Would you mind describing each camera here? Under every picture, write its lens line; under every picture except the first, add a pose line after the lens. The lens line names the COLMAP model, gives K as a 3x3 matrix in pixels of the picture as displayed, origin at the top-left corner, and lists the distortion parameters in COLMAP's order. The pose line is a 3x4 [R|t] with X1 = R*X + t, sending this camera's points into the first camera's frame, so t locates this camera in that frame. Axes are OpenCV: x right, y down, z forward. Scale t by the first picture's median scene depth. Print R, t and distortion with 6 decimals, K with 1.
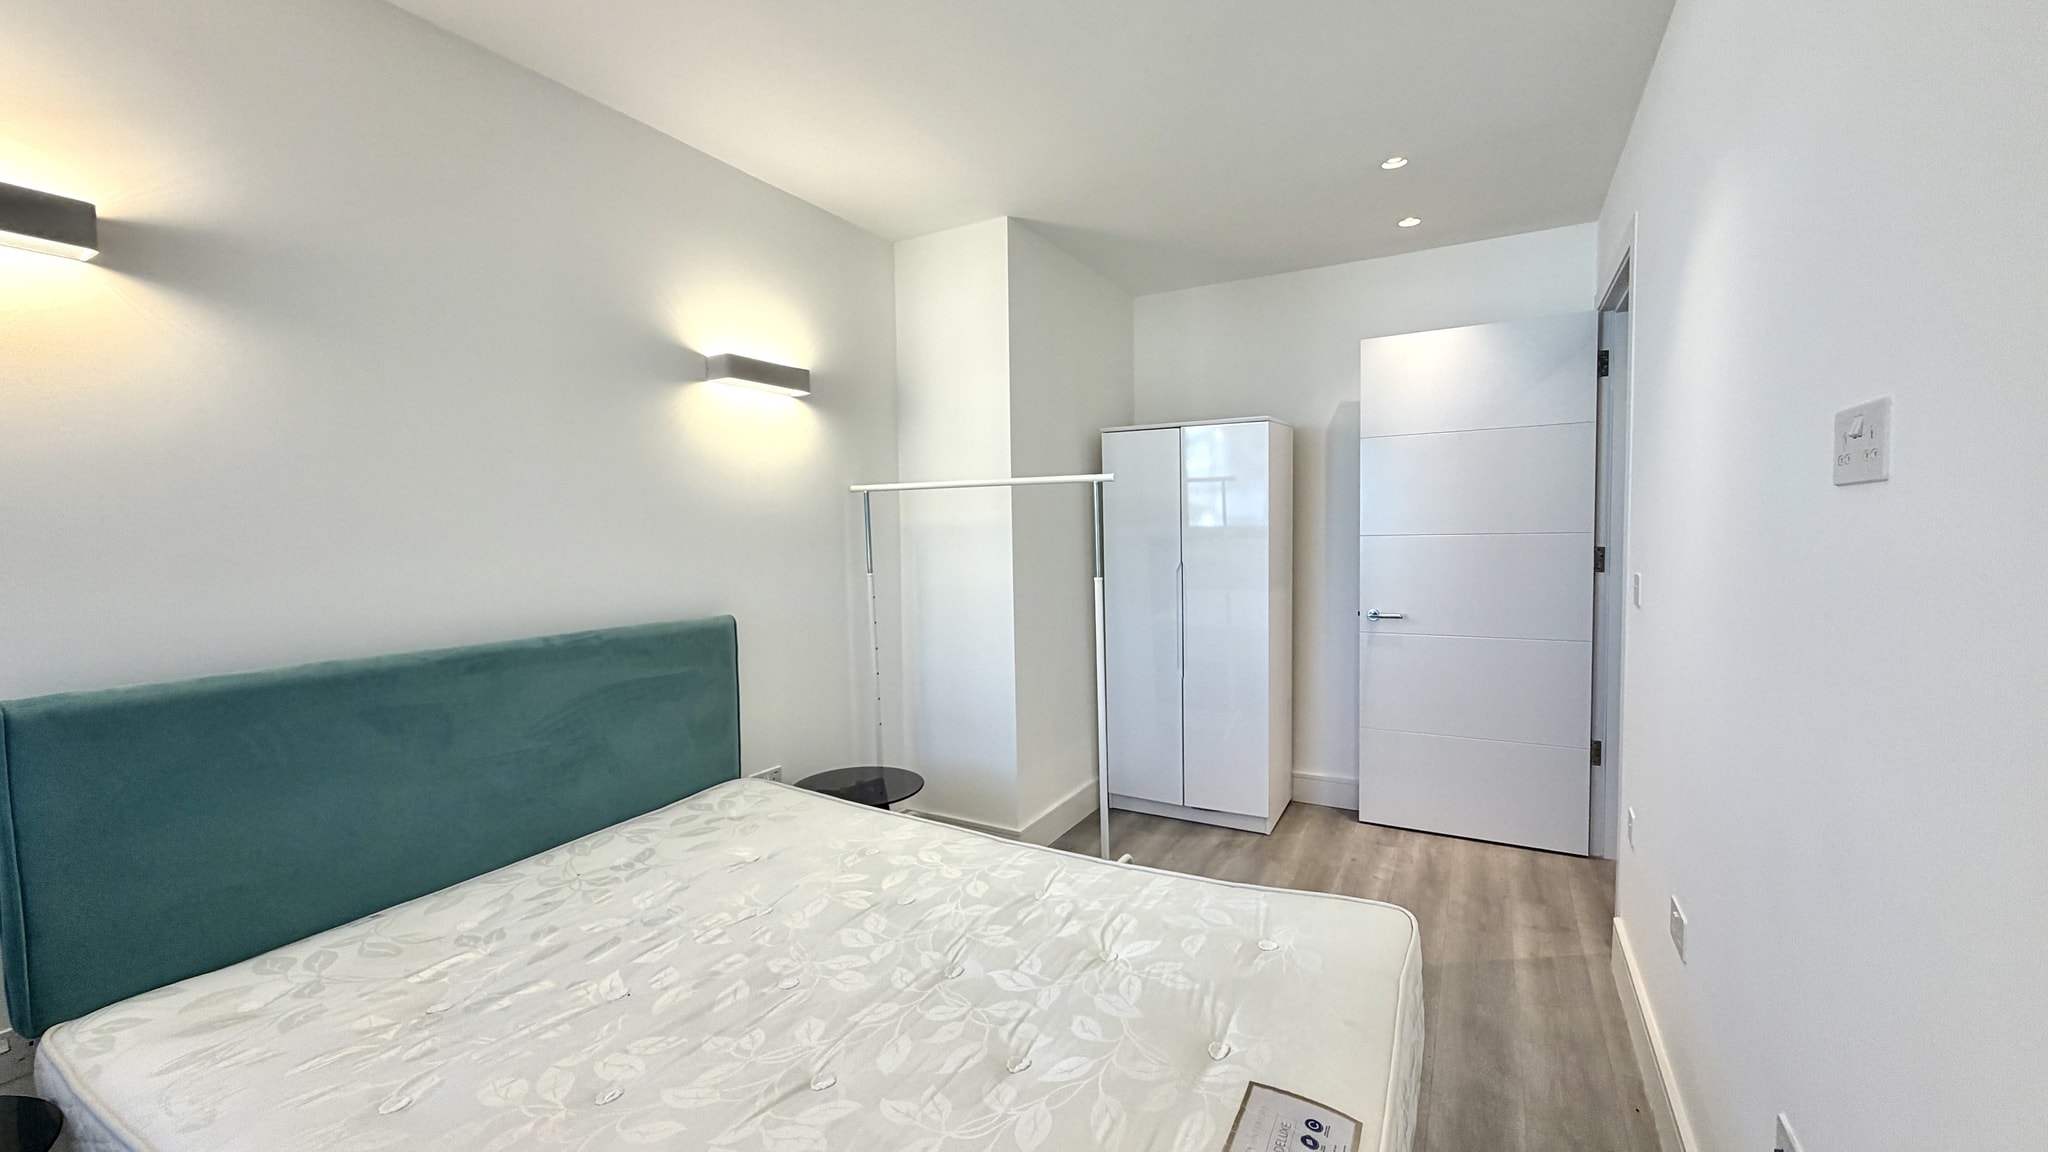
lens RADIAL K [[815.5, 0, 1018.9], [0, 815.5, 574.5], [0, 0, 1]] dist [0.002703, 0.000210]
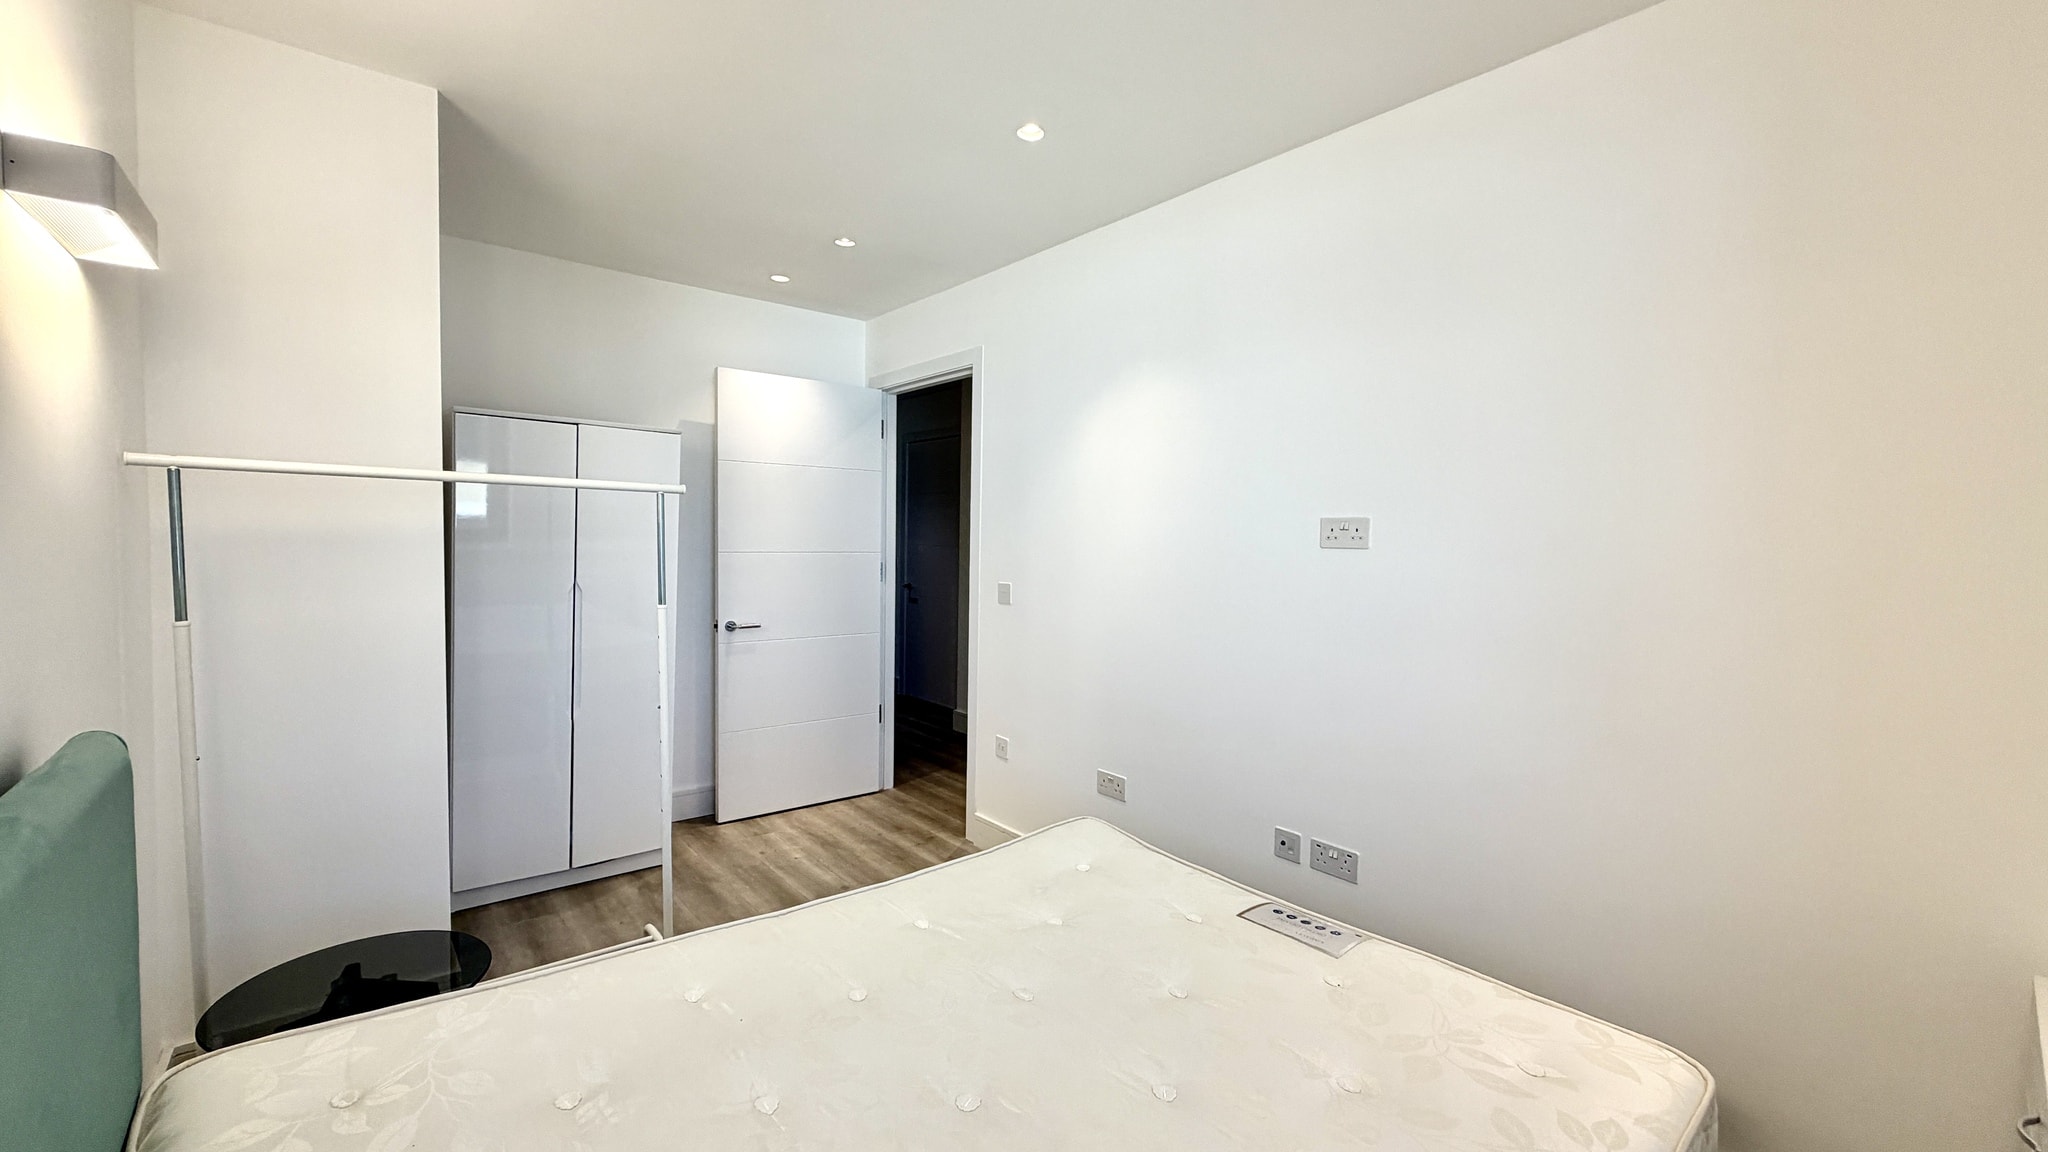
lens RADIAL K [[815.5, 0, 1018.9], [0, 815.5, 574.5], [0, 0, 1]] dist [0.002703, 0.000210]
pose [[0.362312, -0.019338, 0.931856, -0.481015], [0.024627, 0.999634, 0.011170, -0.023949], [-0.931732, 0.018902, 0.362655, 0.292678]]
